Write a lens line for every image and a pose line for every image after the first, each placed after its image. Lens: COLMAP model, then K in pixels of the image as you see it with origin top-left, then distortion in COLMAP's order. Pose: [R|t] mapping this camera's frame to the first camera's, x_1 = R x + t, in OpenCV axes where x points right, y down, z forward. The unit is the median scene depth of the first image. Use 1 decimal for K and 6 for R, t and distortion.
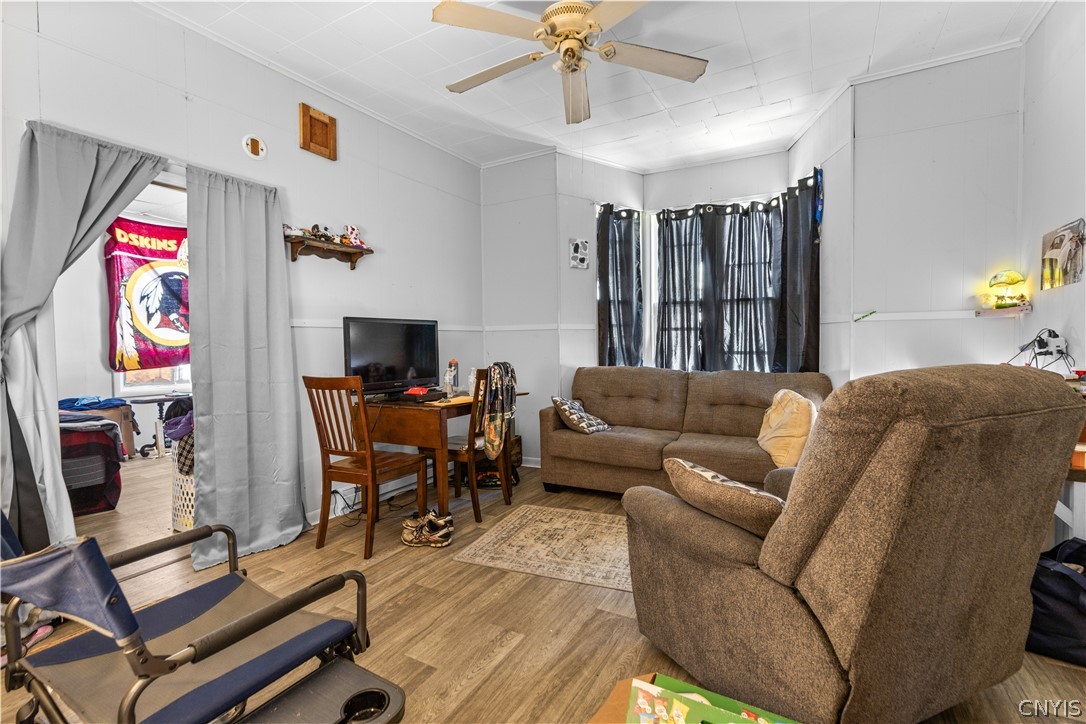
lens RADIAL K [[480.7, 0, 549.1], [0, 480.7, 356.2], [0, 0, 1]] dist [0.004546, 0.000147]
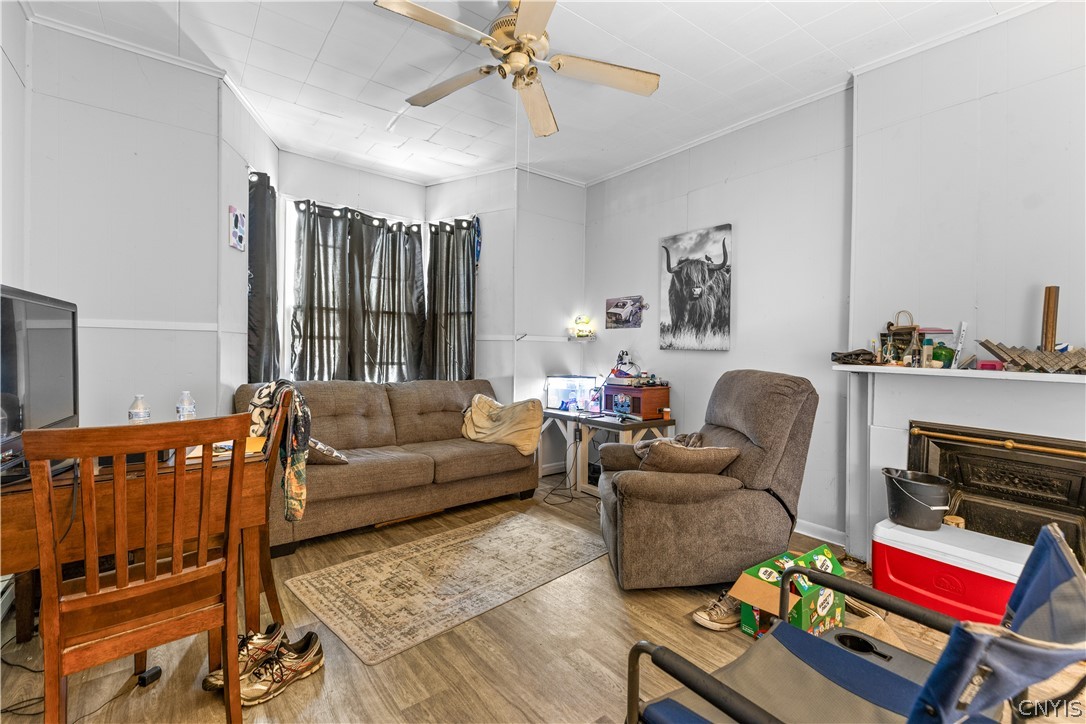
lens RADIAL K [[480.7, 0, 549.1], [0, 480.7, 356.2], [0, 0, 1]] dist [0.004546, 0.000147]
pose [[0.393122, 0.008738, 0.919445, -0.545271], [0.008188, 0.999882, -0.013004, -0.008630], [-0.919450, 0.012641, 0.393004, 0.357084]]
